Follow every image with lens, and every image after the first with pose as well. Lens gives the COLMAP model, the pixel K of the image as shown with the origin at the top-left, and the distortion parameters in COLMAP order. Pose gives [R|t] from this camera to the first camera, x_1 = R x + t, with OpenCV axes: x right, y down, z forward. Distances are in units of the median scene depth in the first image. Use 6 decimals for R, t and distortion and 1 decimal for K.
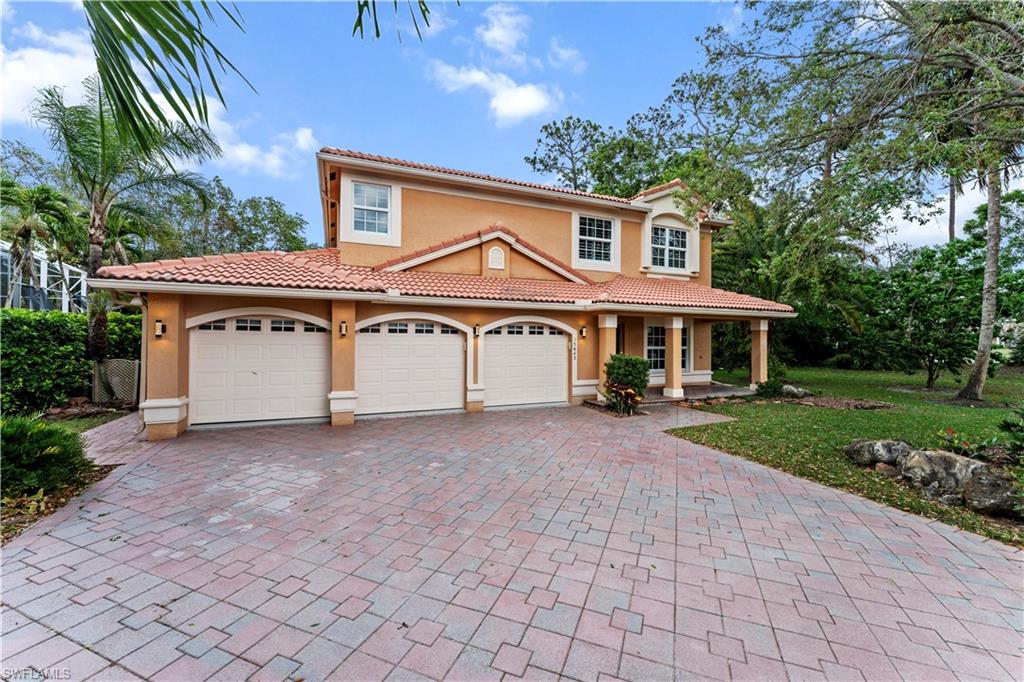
lens RADIAL K [[412.9, 0, 510.7], [0, 412.9, 335.9], [0, 0, 1]] dist [-0.000937, -0.000118]
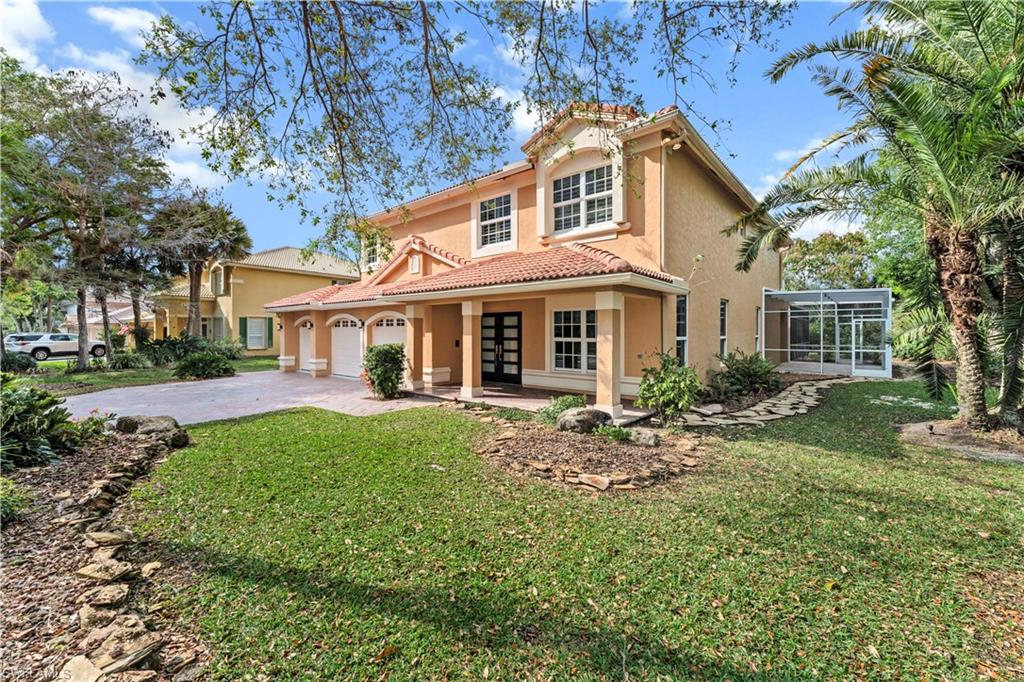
lens RADIAL K [[412.9, 0, 510.7], [0, 412.9, 335.9], [0, 0, 1]] dist [-0.000937, -0.000118]
pose [[0.424183, 0.009086, -0.905531, 1.244034], [0.017281, 0.999686, 0.018126, 0.008941], [0.905412, -0.023337, 0.423893, 0.742055]]
